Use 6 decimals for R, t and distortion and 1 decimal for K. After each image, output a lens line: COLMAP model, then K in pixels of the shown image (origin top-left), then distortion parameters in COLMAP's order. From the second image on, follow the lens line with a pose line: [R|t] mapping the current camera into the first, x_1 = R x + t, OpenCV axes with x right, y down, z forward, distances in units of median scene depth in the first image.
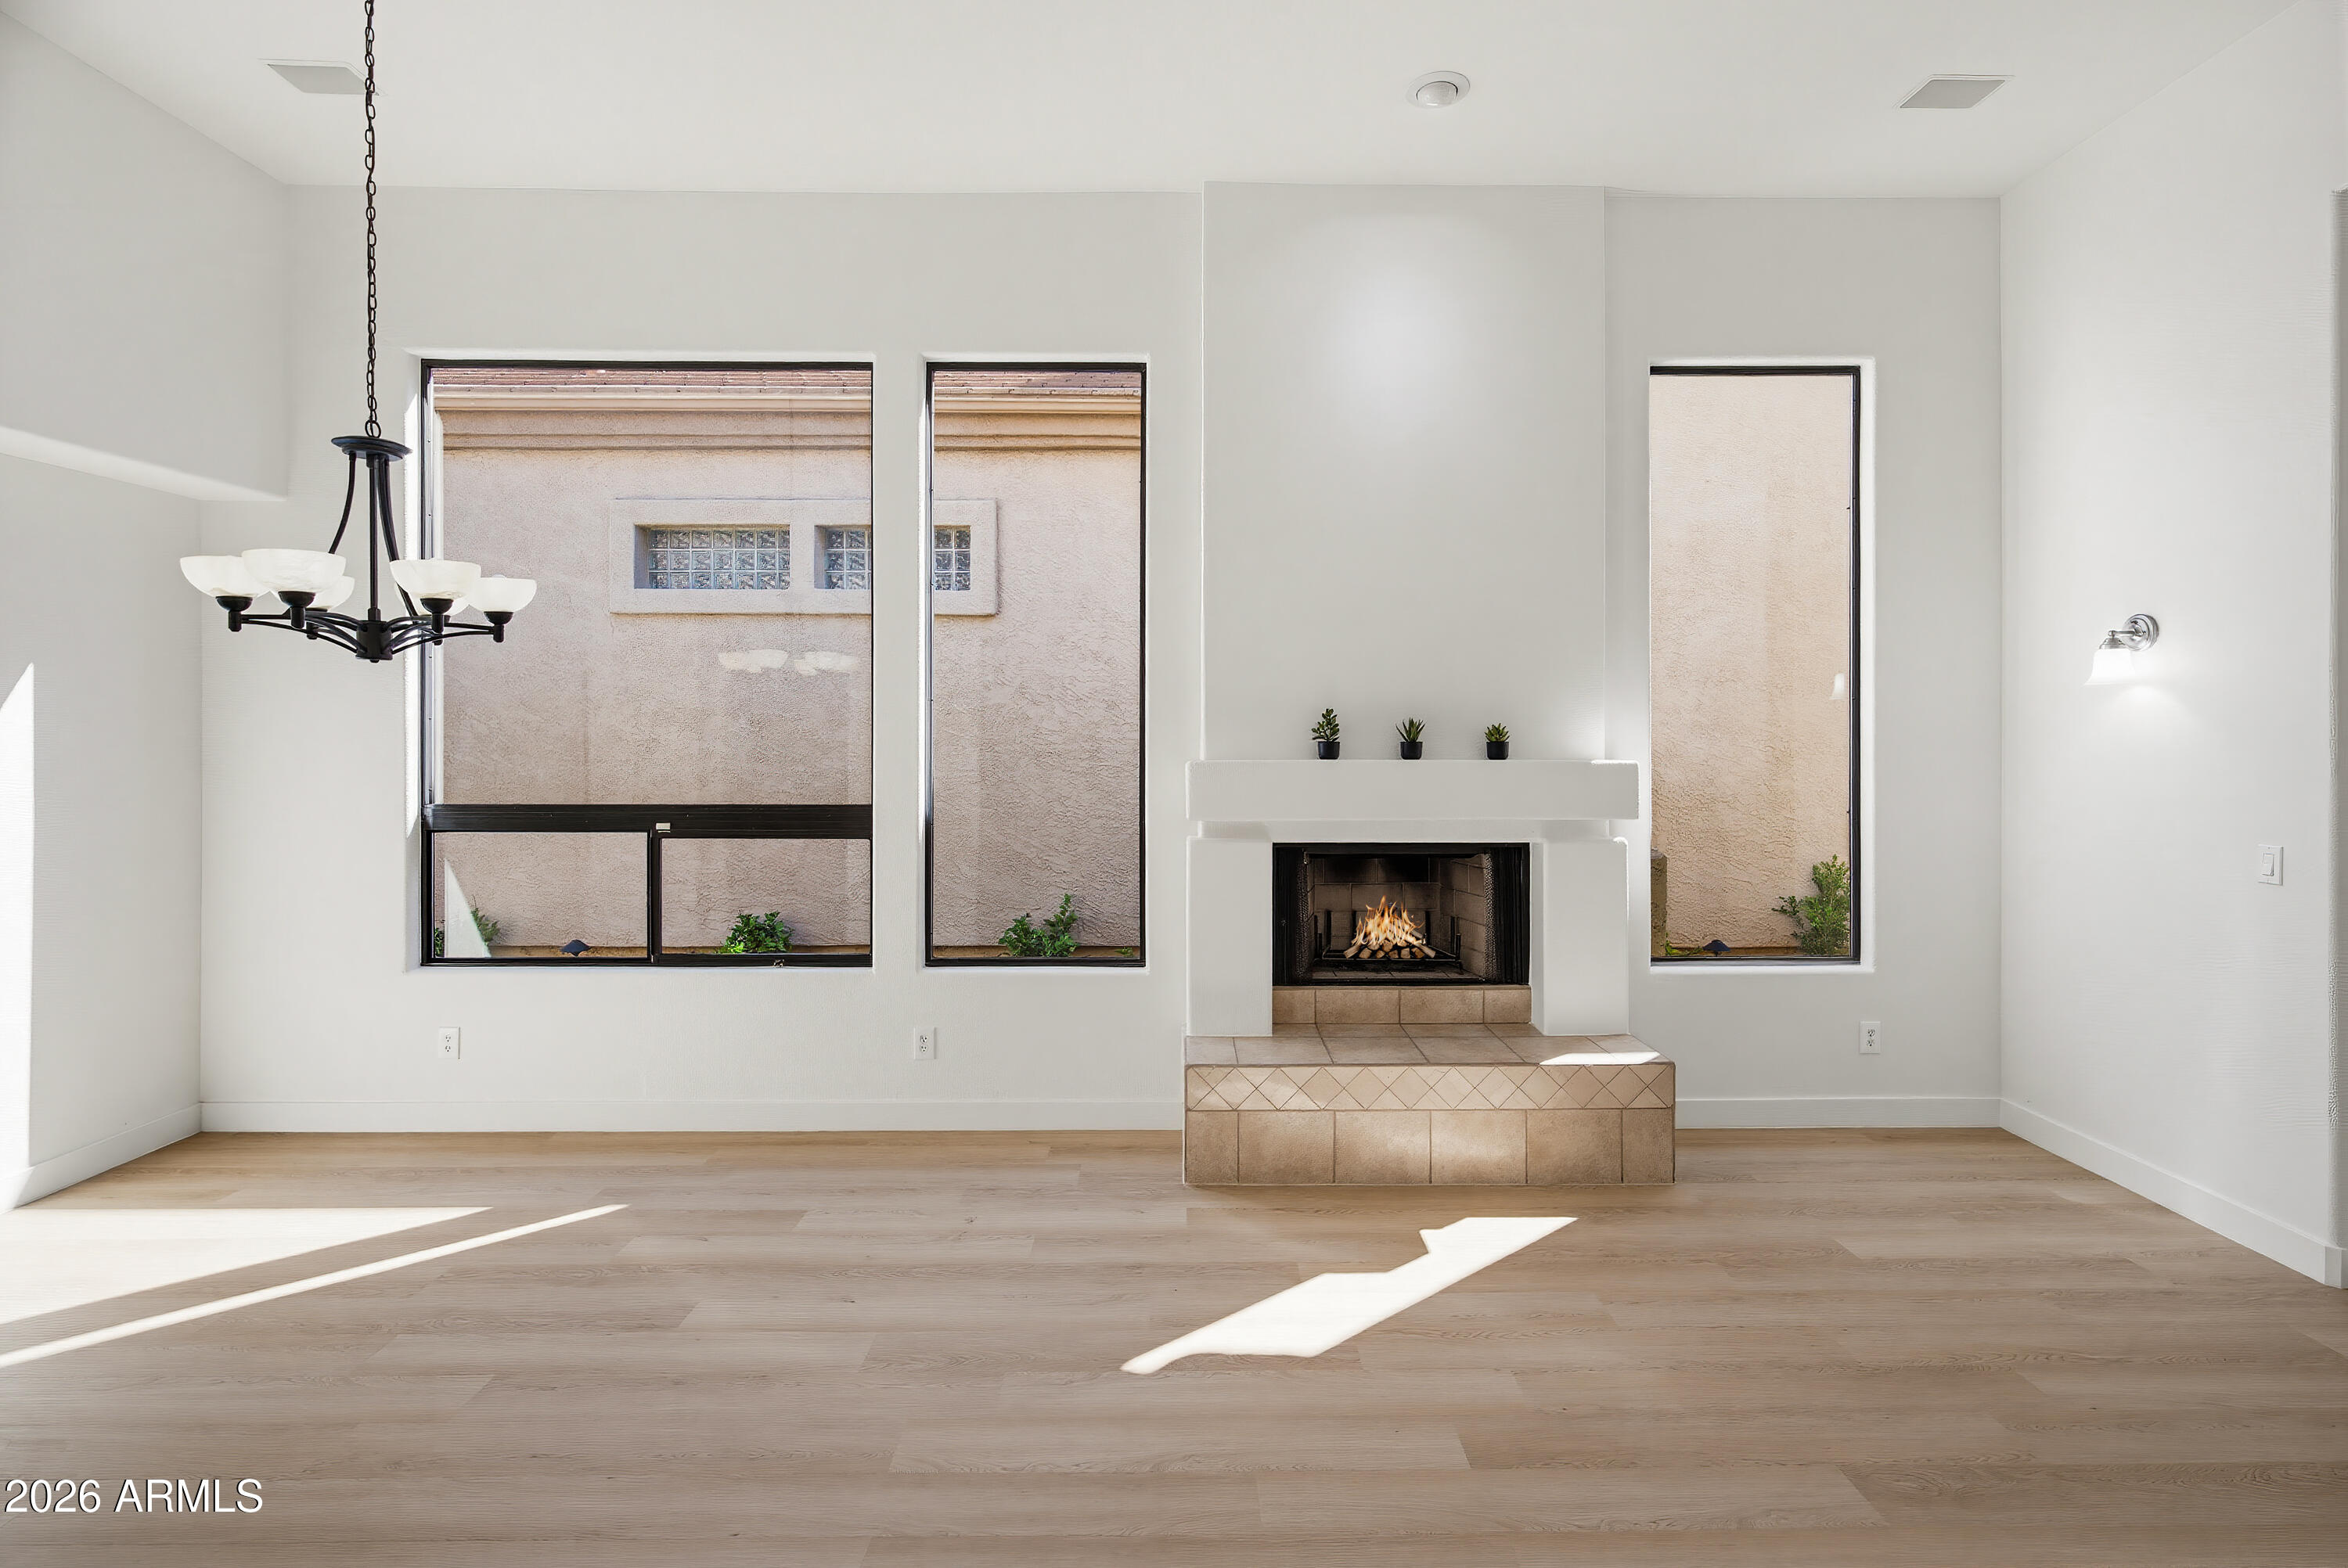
lens RADIAL K [[1078.8, 0, 1186.4], [0, 1078.8, 780.9], [0, 0, 1]] dist [-0.005164, 0.002246]
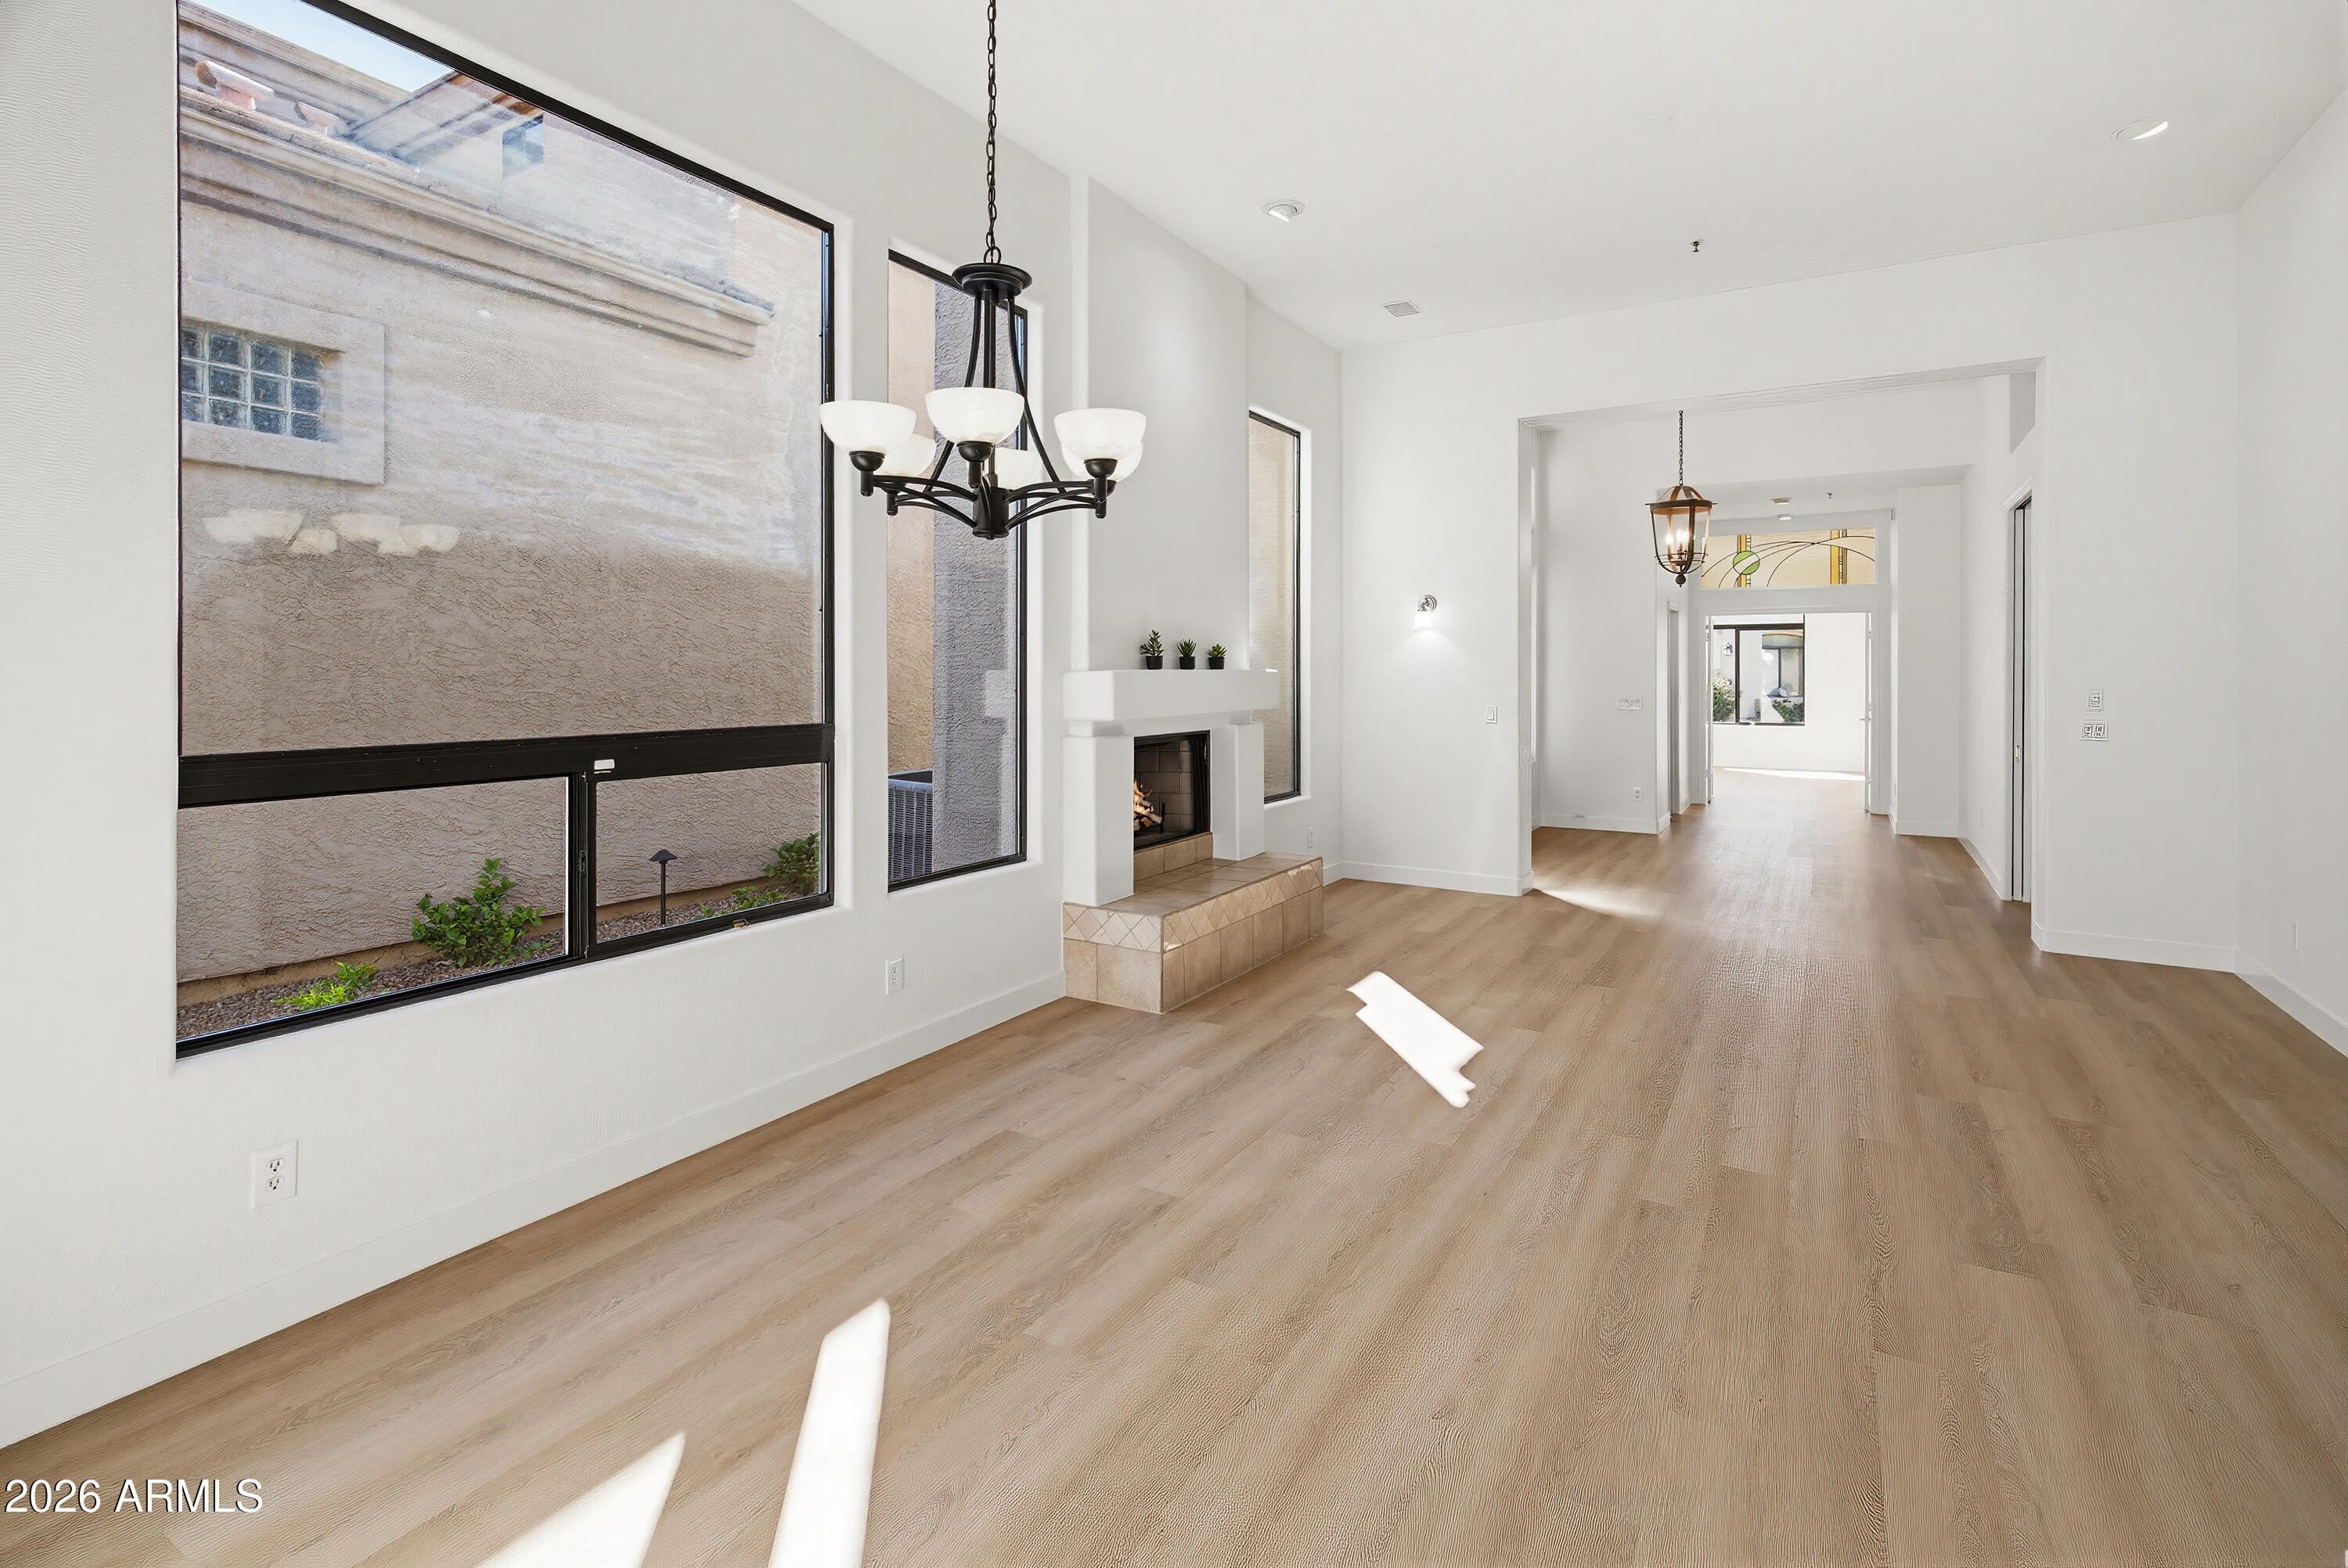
lens RADIAL K [[1078.8, 0, 1183.1], [0, 1078.8, 779.6], [0, 0, 1]] dist [-0.005164, 0.002246]
pose [[0.522241, -0.085797, 0.848471, -0.892668], [0.038289, 0.996282, 0.077176, 0.011405], [-0.851938, -0.007818, 0.523584, 0.295920]]
